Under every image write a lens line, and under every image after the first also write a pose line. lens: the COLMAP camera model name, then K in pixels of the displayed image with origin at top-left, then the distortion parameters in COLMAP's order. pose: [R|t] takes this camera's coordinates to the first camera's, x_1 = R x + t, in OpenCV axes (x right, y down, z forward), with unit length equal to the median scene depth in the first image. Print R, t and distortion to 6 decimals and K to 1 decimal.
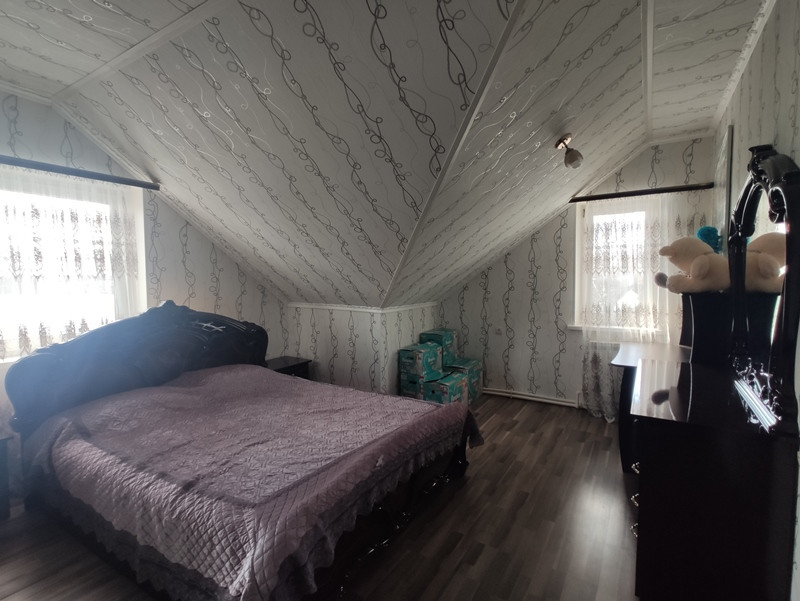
lens RADIAL K [[388.1, 0, 402.8], [0, 388.1, 299.7], [0, 0, 1]] dist [0.000254, 0.001565]
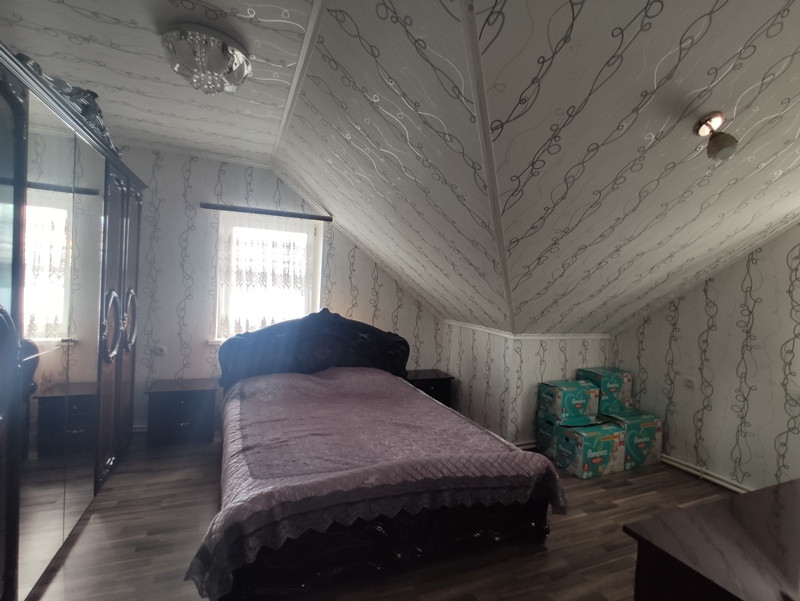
lens RADIAL K [[388.1, 0, 400.6], [0, 388.1, 300.5], [0, 0, 1]] dist [0.000254, 0.001565]
pose [[0.815667, 0.062004, -0.575189, 0.255672], [-0.086886, 0.996092, -0.015835, -0.019402], [0.571960, 0.062892, 0.817867, 0.082797]]
